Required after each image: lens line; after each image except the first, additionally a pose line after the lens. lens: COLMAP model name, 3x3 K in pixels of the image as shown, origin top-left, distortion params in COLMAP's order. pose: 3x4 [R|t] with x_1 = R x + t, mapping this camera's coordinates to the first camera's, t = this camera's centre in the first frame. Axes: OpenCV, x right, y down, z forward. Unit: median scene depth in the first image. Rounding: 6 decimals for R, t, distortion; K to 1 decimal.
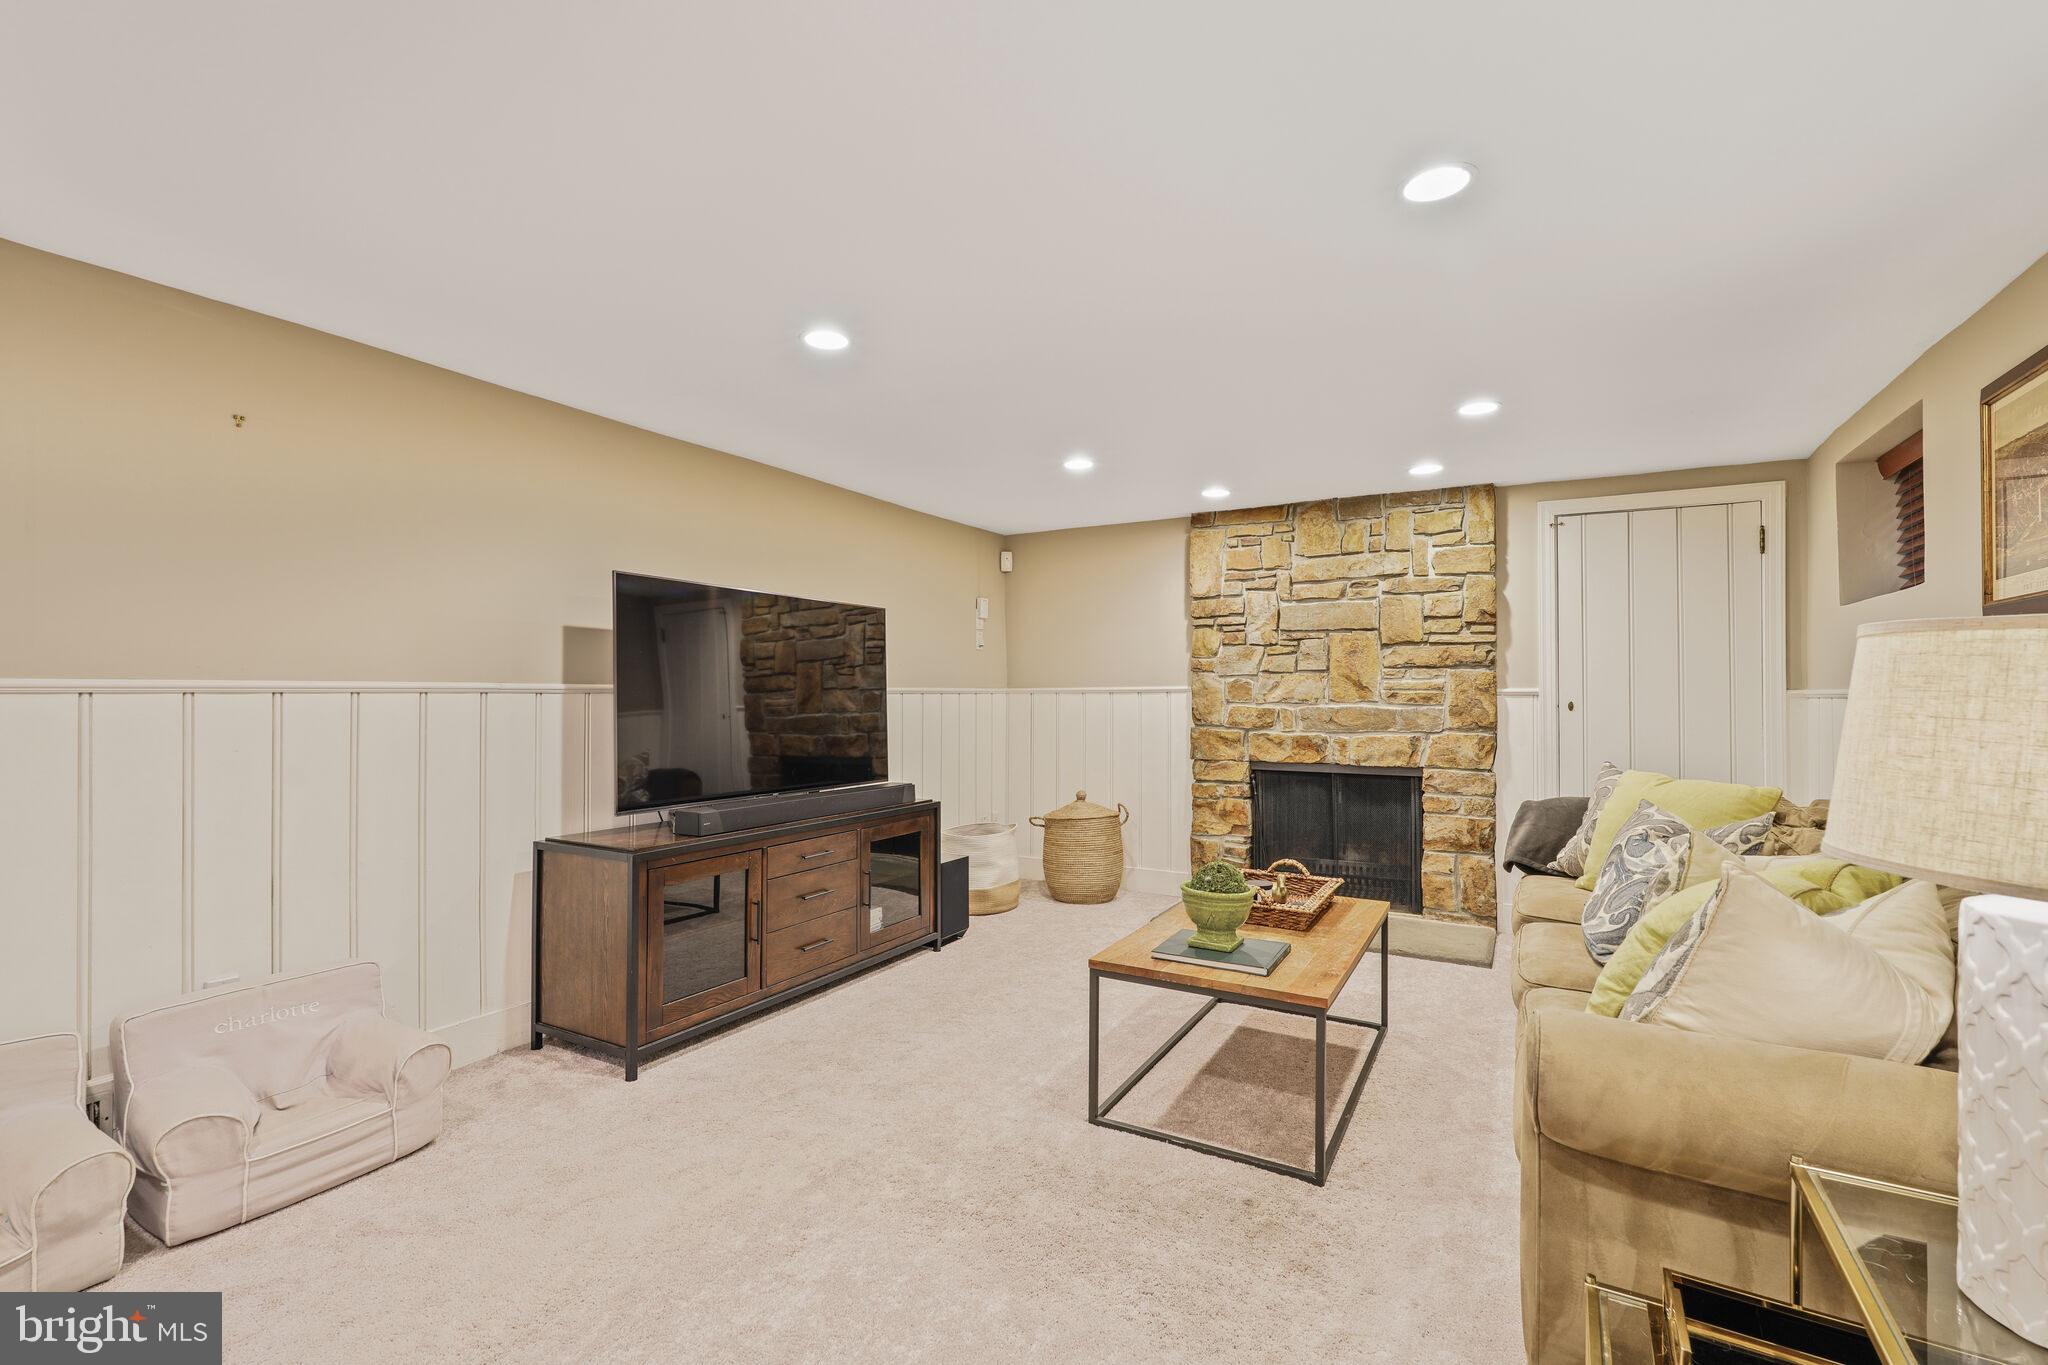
lens RADIAL K [[895.0, 0, 1030.4], [0, 895.0, 687.5], [0, 0, 1]] dist [0.000157, -0.000659]
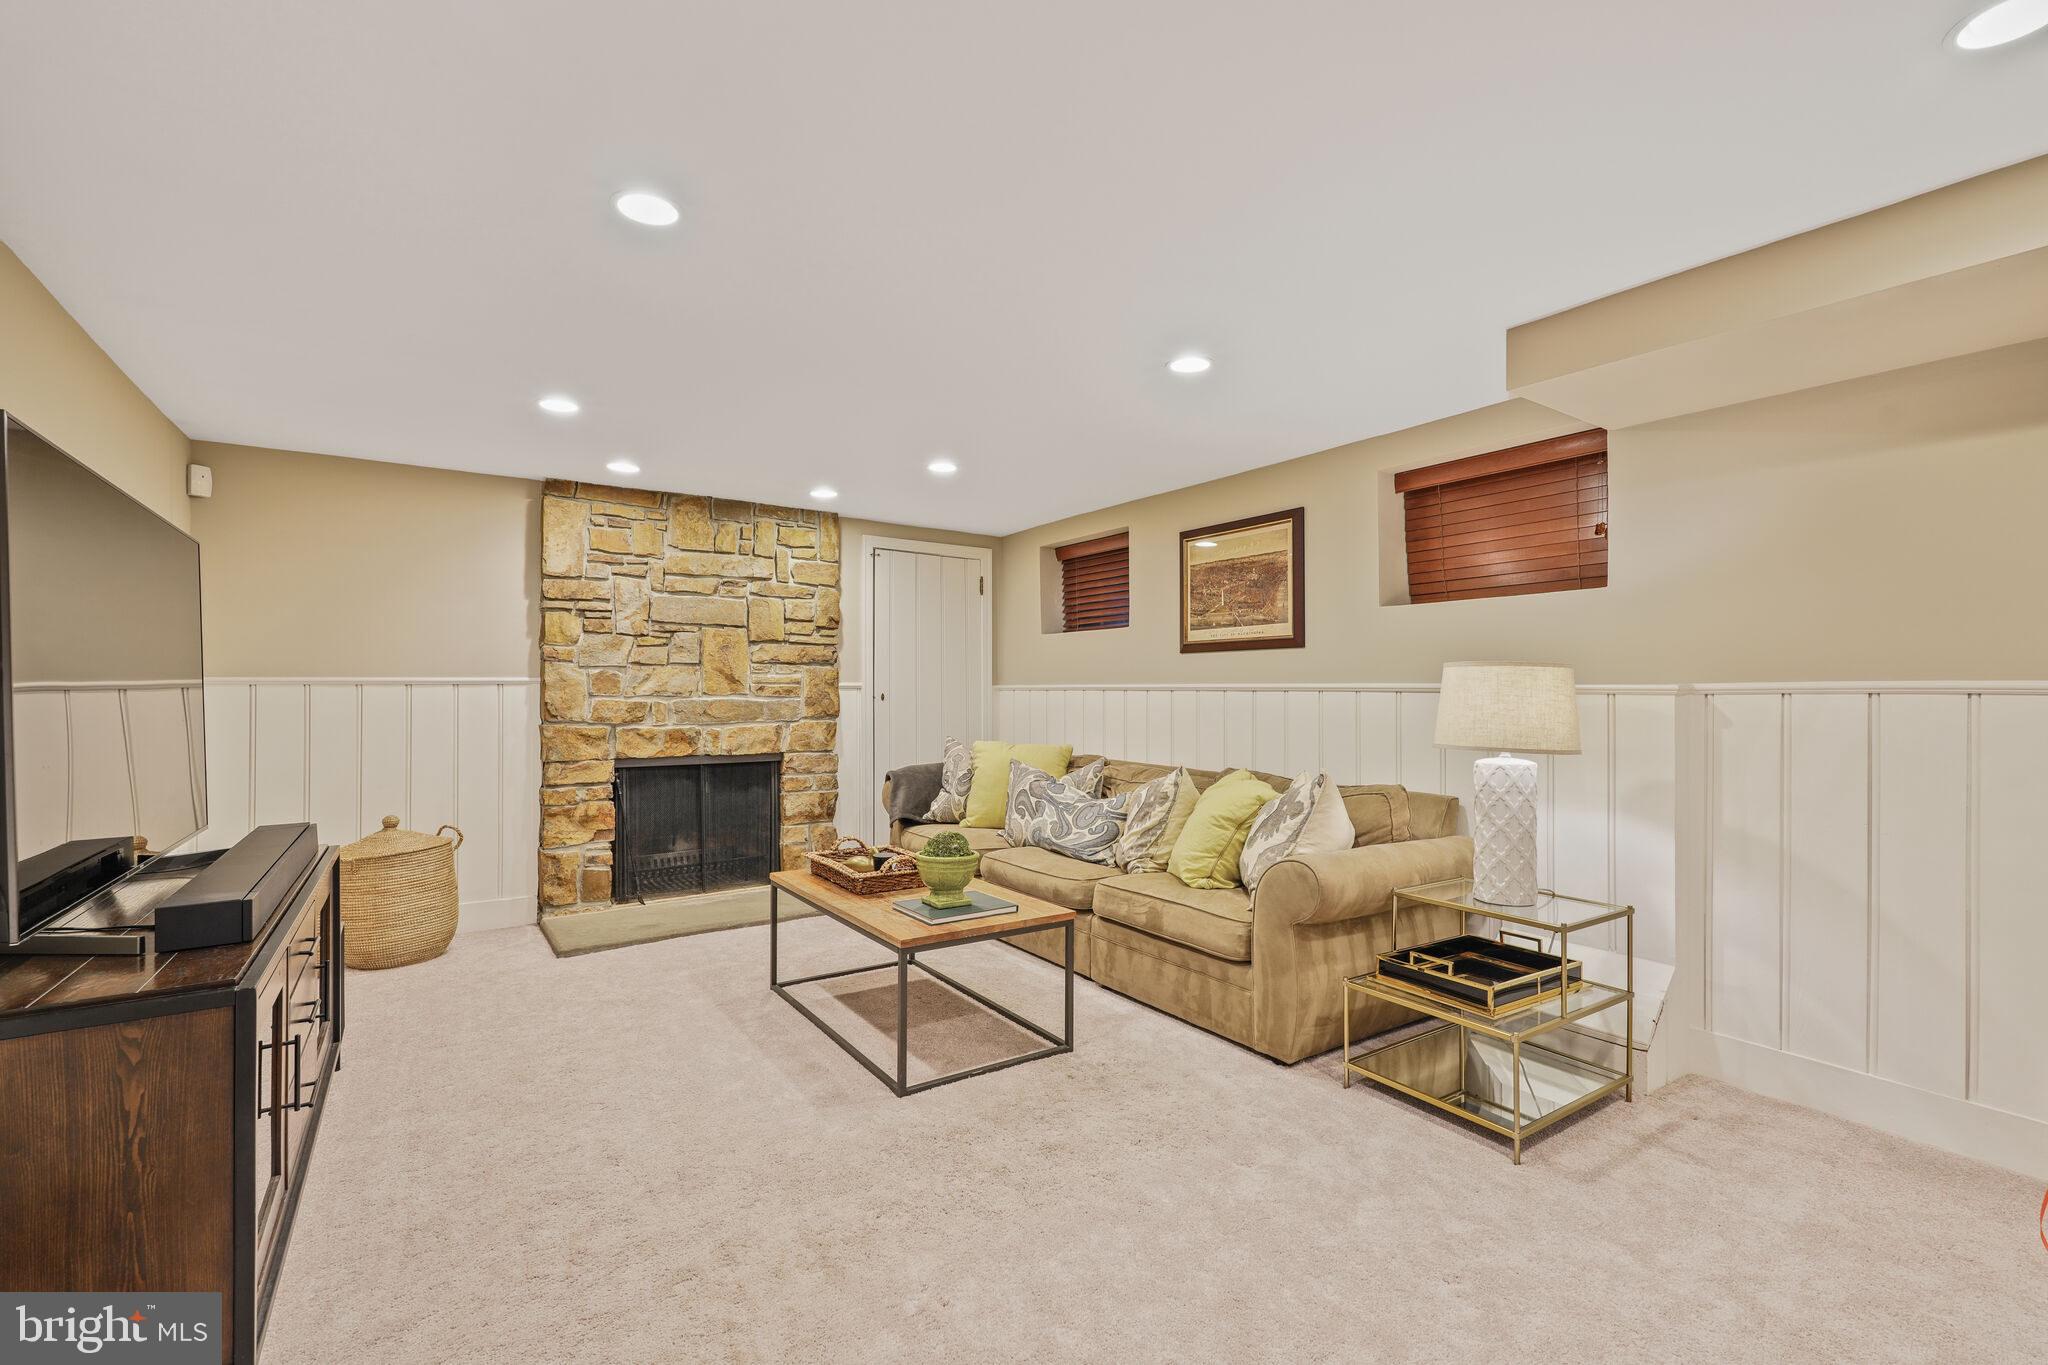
lens RADIAL K [[895.0, 0, 1037.2], [0, 895.0, 688.0], [0, 0, 1]] dist [0.000157, -0.000659]
pose [[0.439292, 0.001687, 0.898343, -0.427198], [-0.008550, 0.999961, 0.002304, 0.002802], [-0.898304, -0.008693, 0.439289, 0.213986]]
